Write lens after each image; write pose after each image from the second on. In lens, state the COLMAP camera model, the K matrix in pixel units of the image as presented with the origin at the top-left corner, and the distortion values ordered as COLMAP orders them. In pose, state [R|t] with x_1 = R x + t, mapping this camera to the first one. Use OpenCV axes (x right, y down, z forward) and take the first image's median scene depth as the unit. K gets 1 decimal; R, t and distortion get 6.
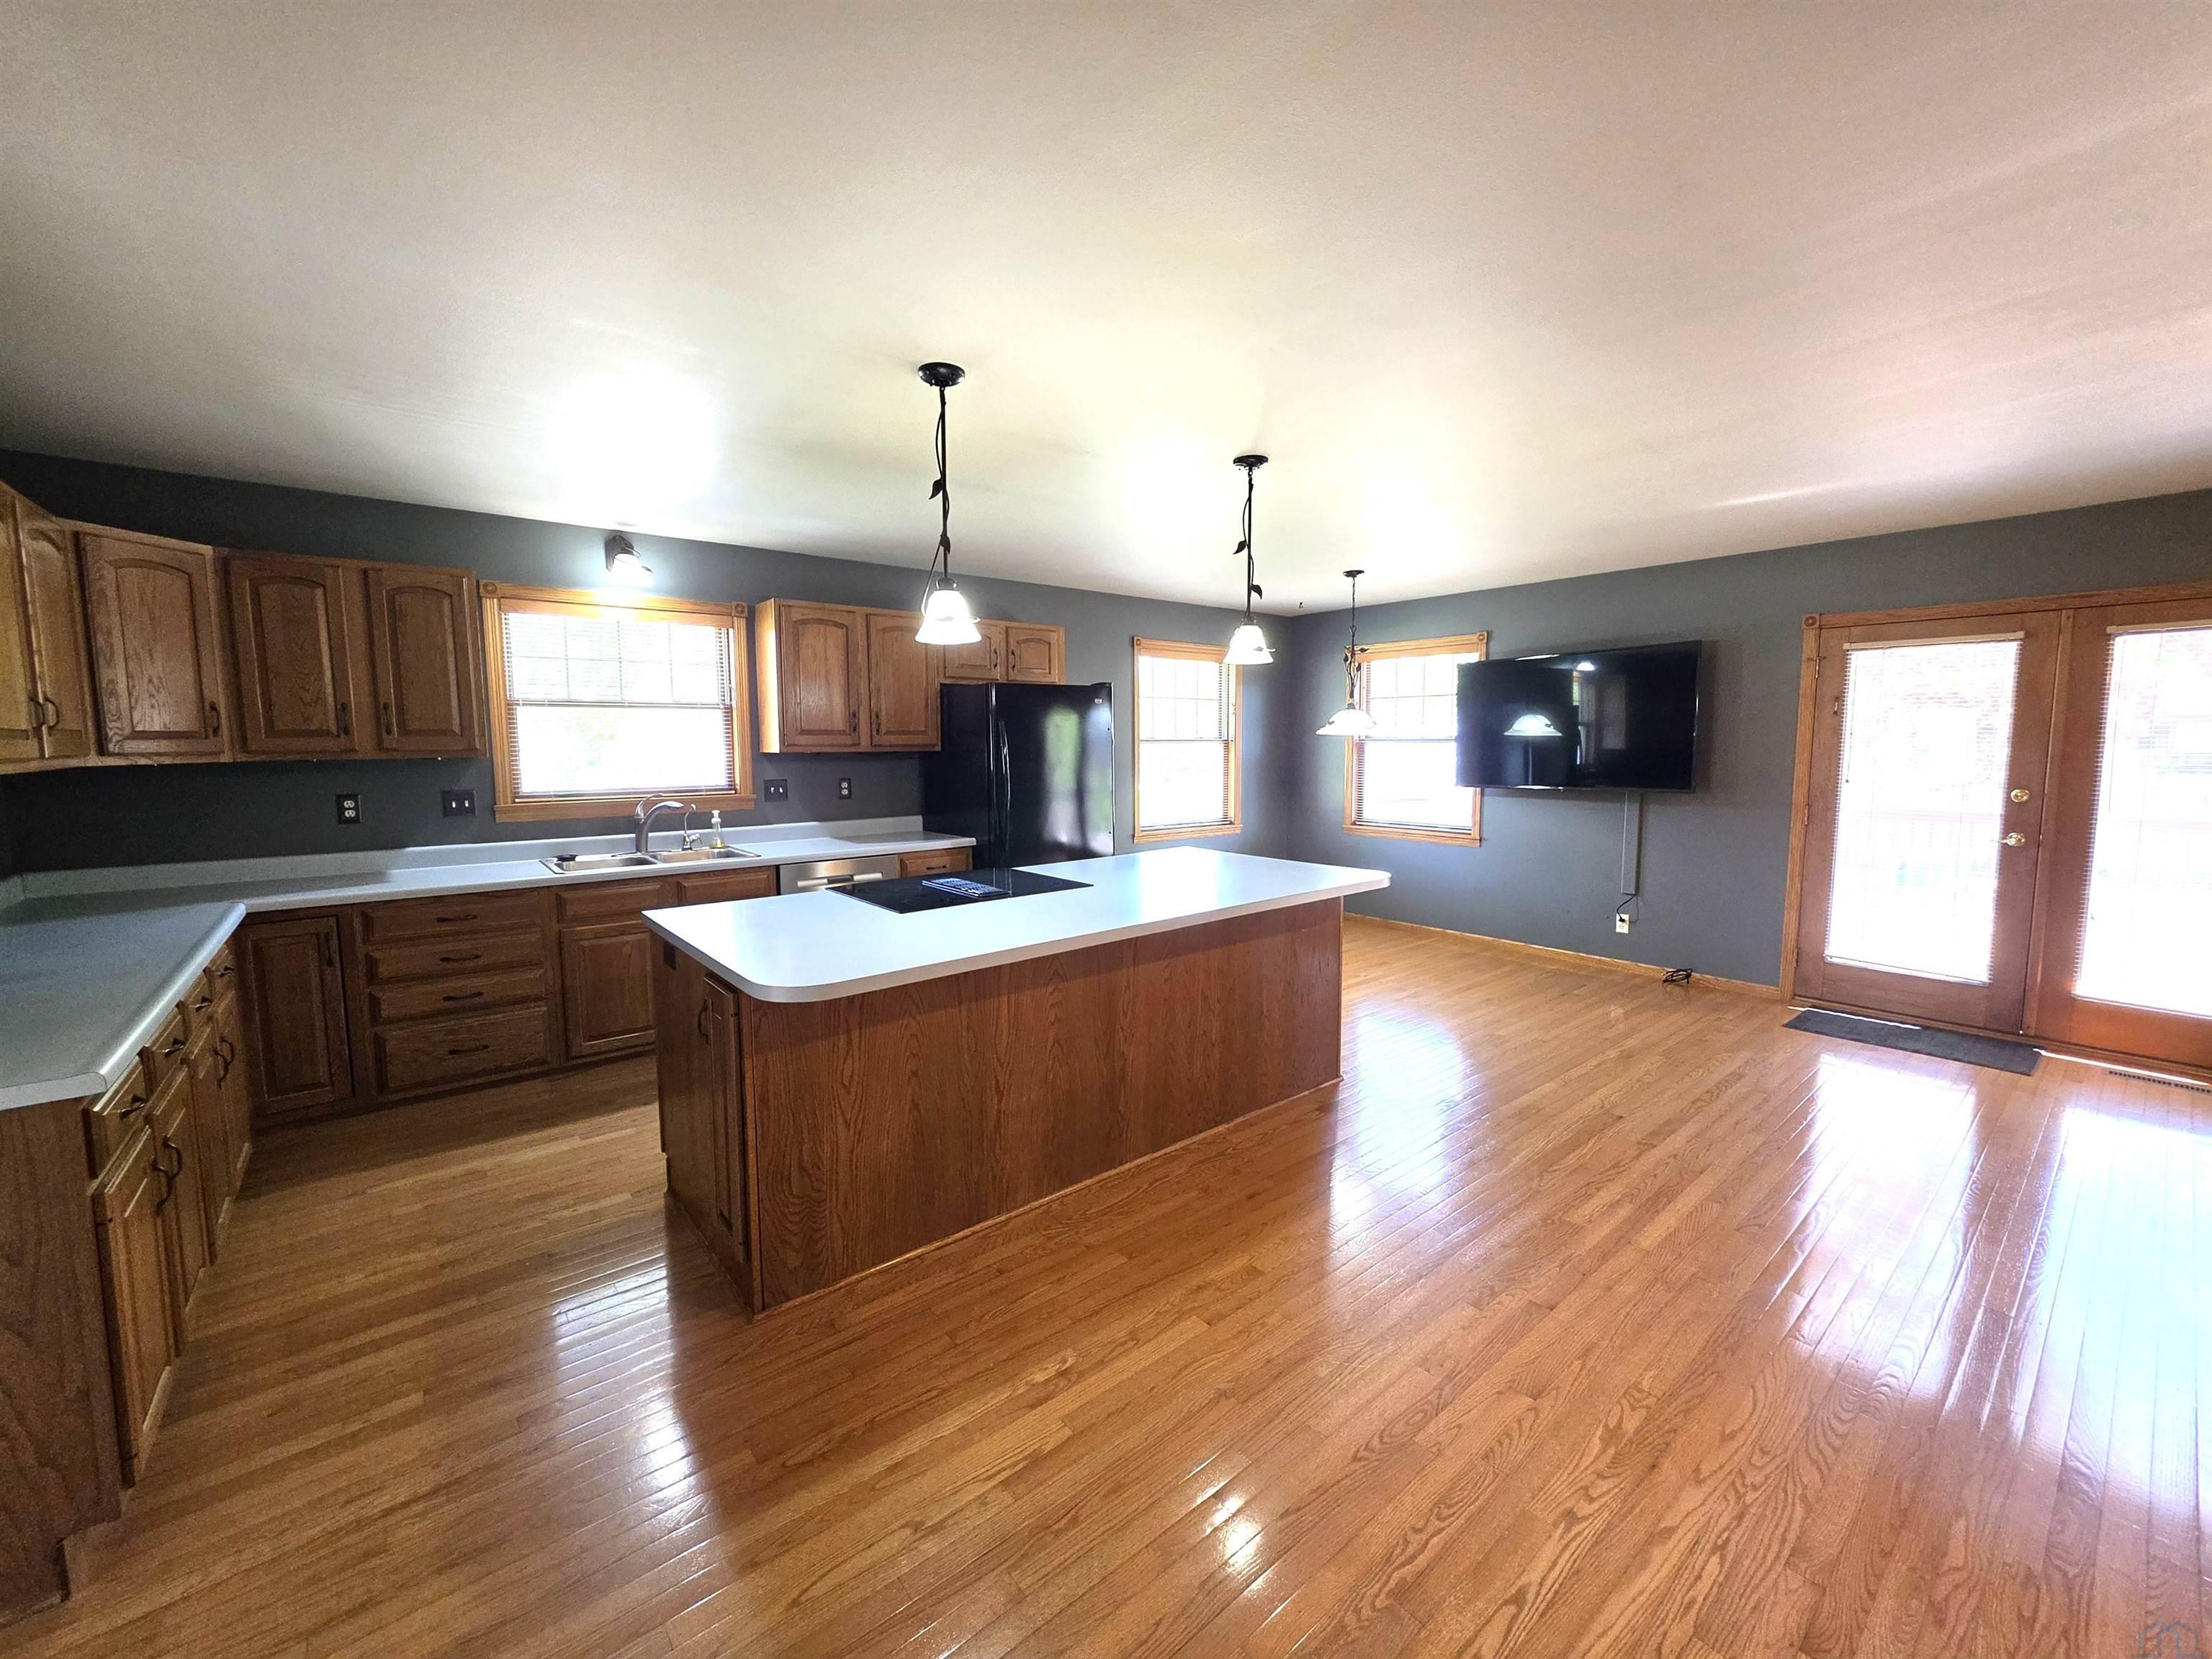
lens RADIAL K [[888.5, 0, 1106.8], [0, 888.5, 824.6], [0, 0, 1]] dist [-0.003989, 0.000444]
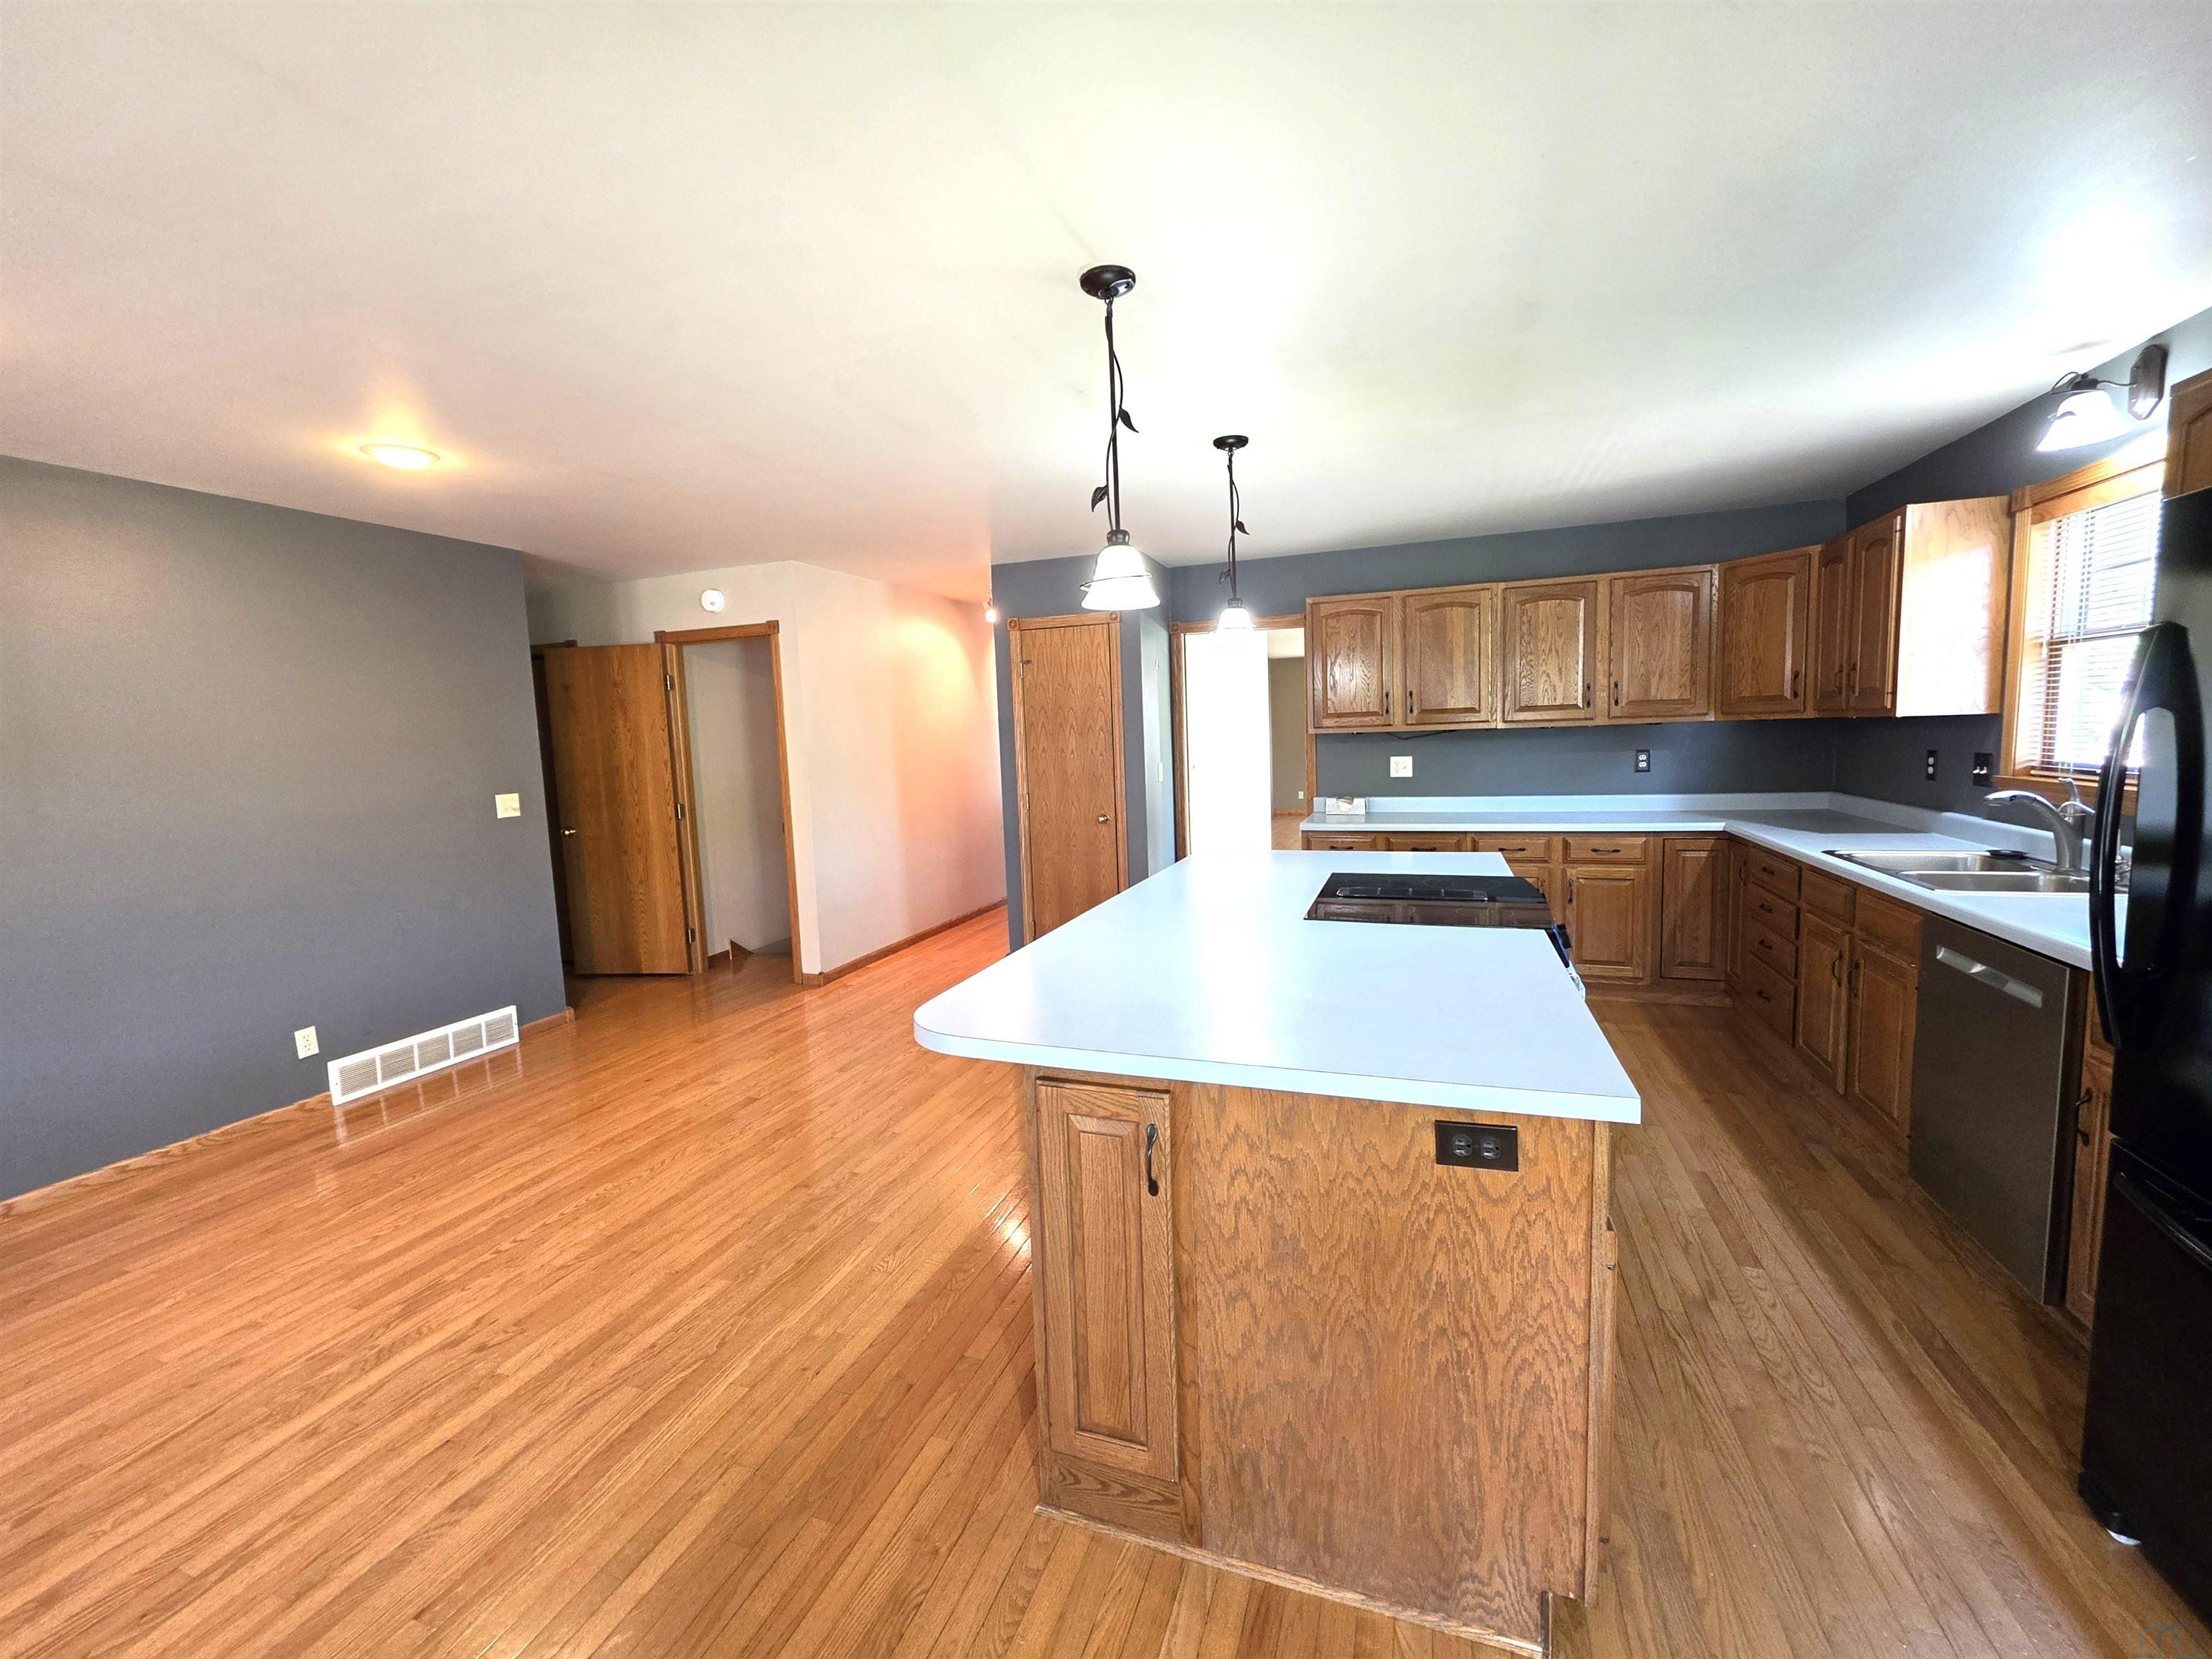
lens RADIAL K [[888.5, 0, 1112.7], [0, 888.5, 821.2], [0, 0, 1]] dist [-0.003989, 0.000444]
pose [[-0.858763, 0.087401, -0.504863, 0.476244], [-0.009336, 0.982511, 0.185971, -0.144162], [0.512287, 0.164419, -0.842928, 1.497323]]
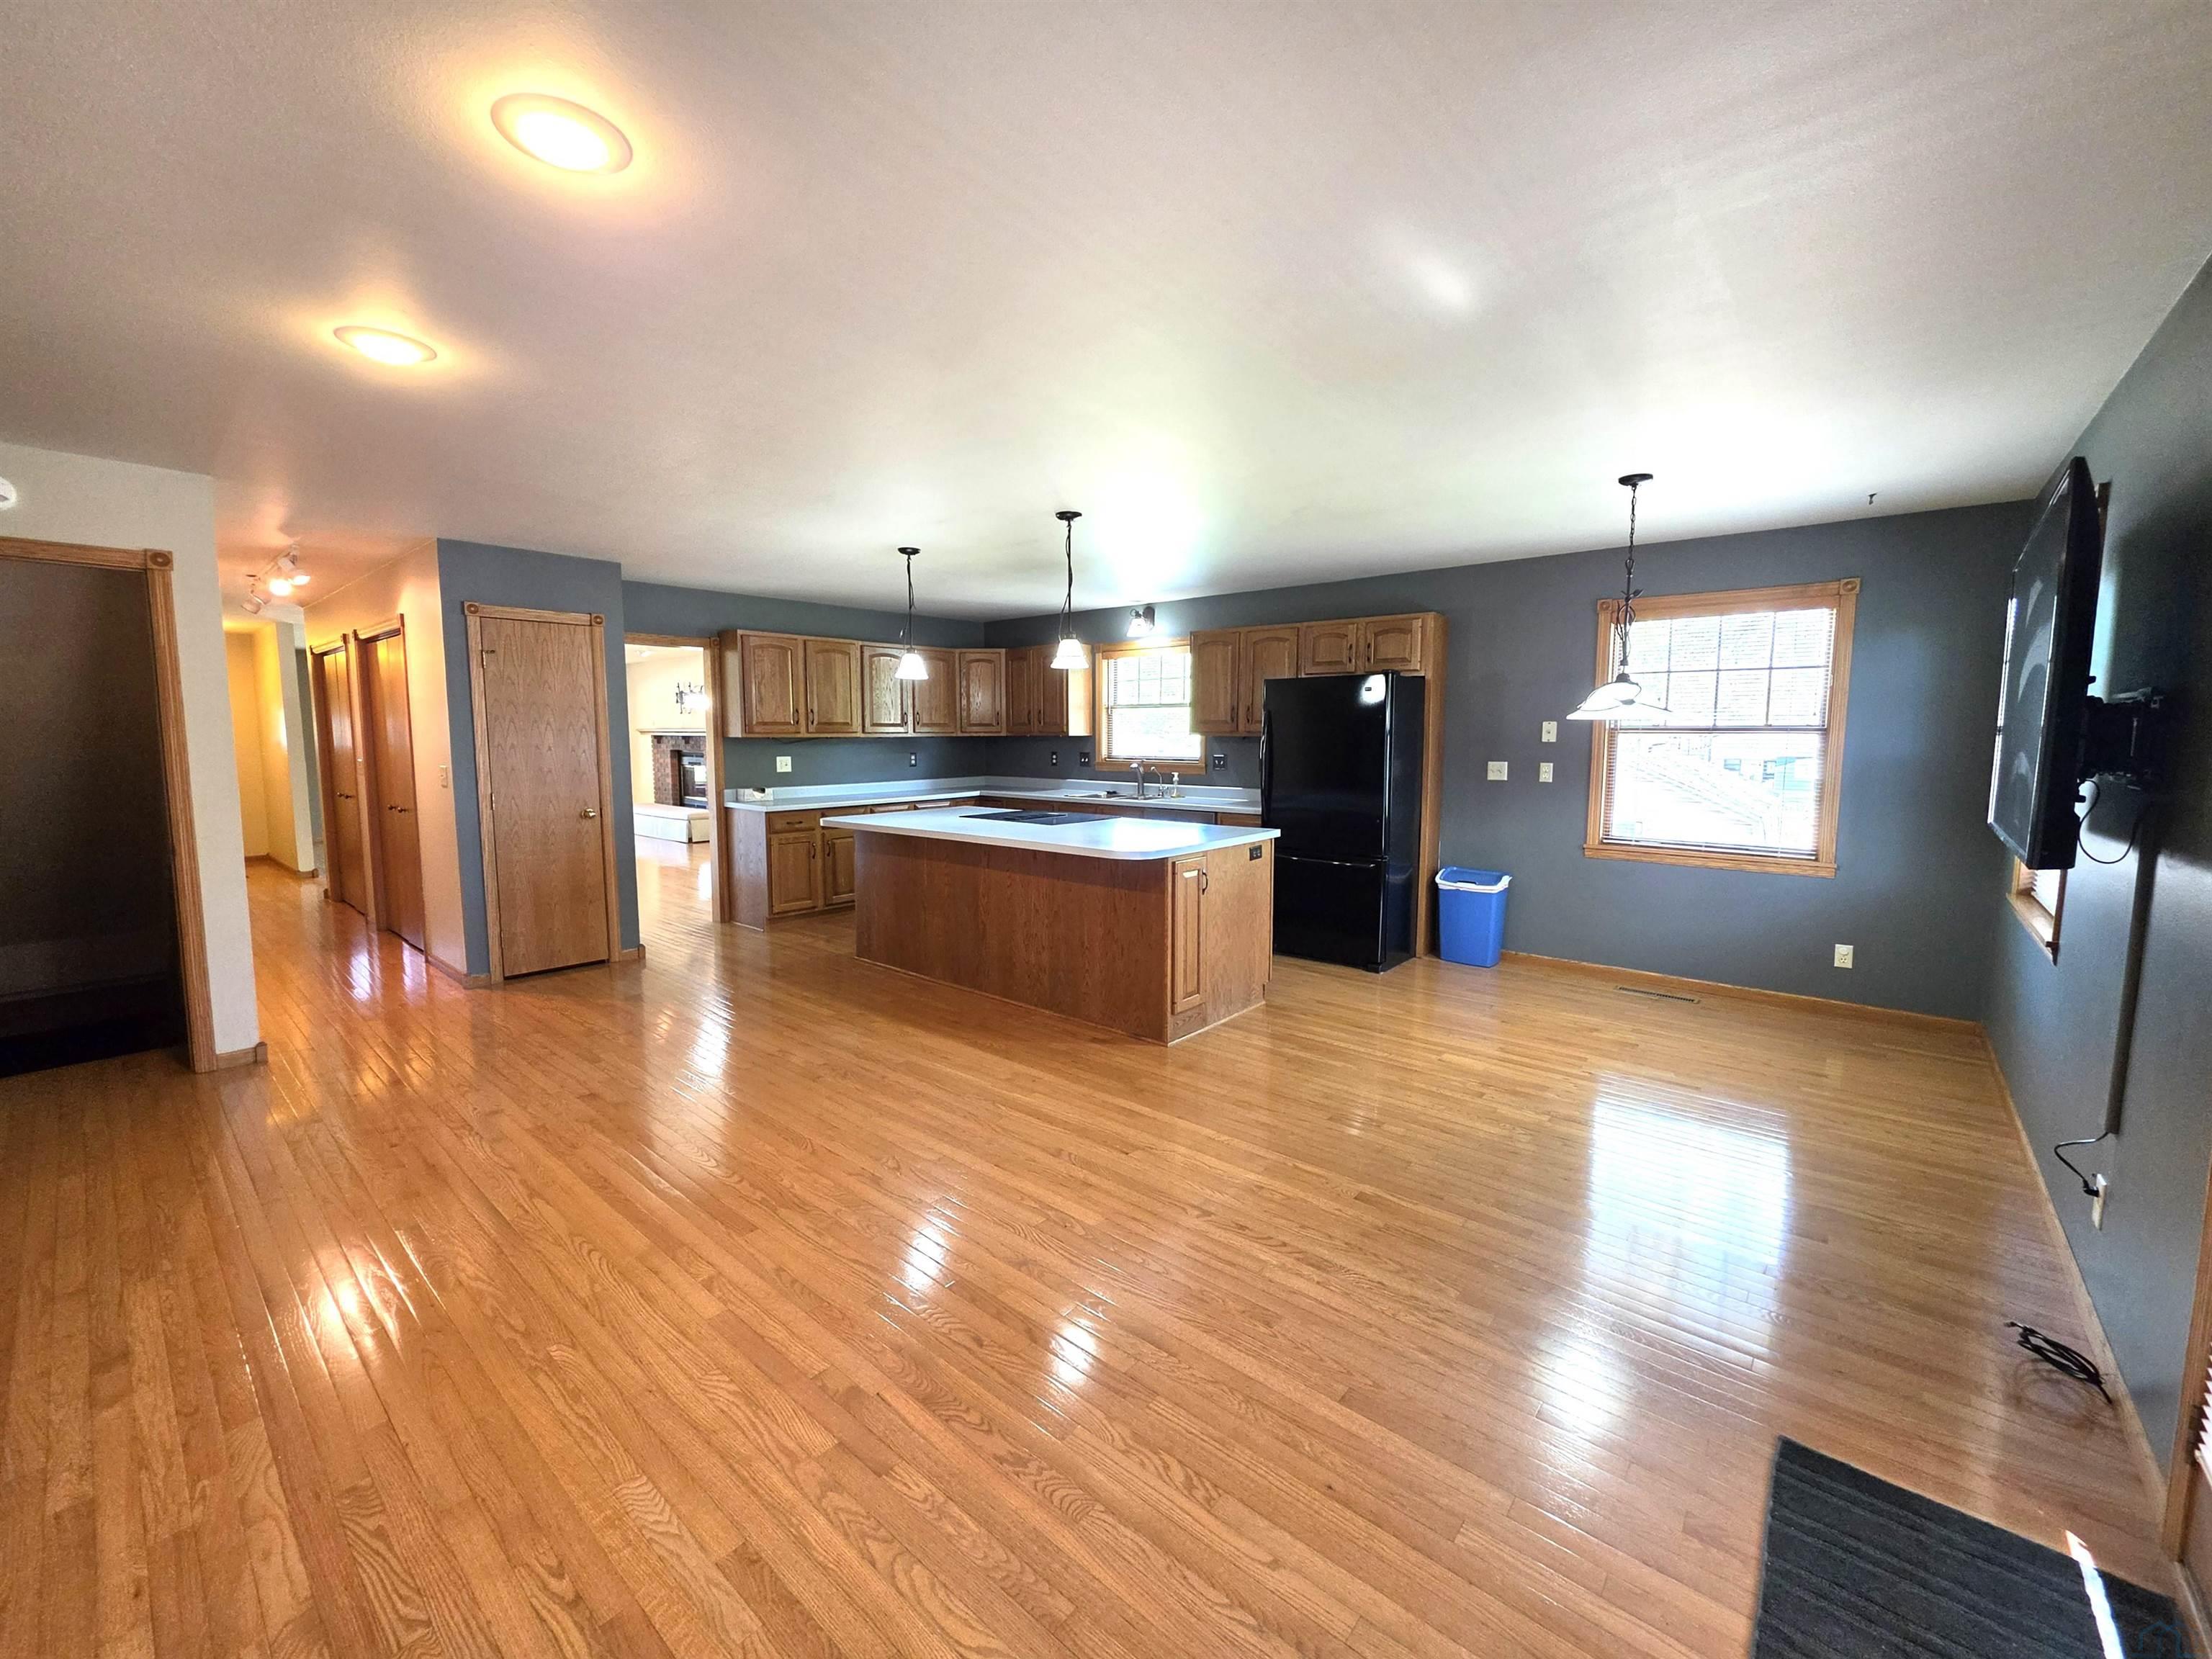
lens RADIAL K [[888.5, 0, 1100.3], [0, 888.5, 821.8], [0, 0, 1]] dist [-0.003989, 0.000444]
pose [[0.170225, 0.103752, -0.979928, 1.423229], [-0.095822, 0.991472, 0.088329, -0.074176], [0.980735, 0.078863, 0.178715, 0.797582]]
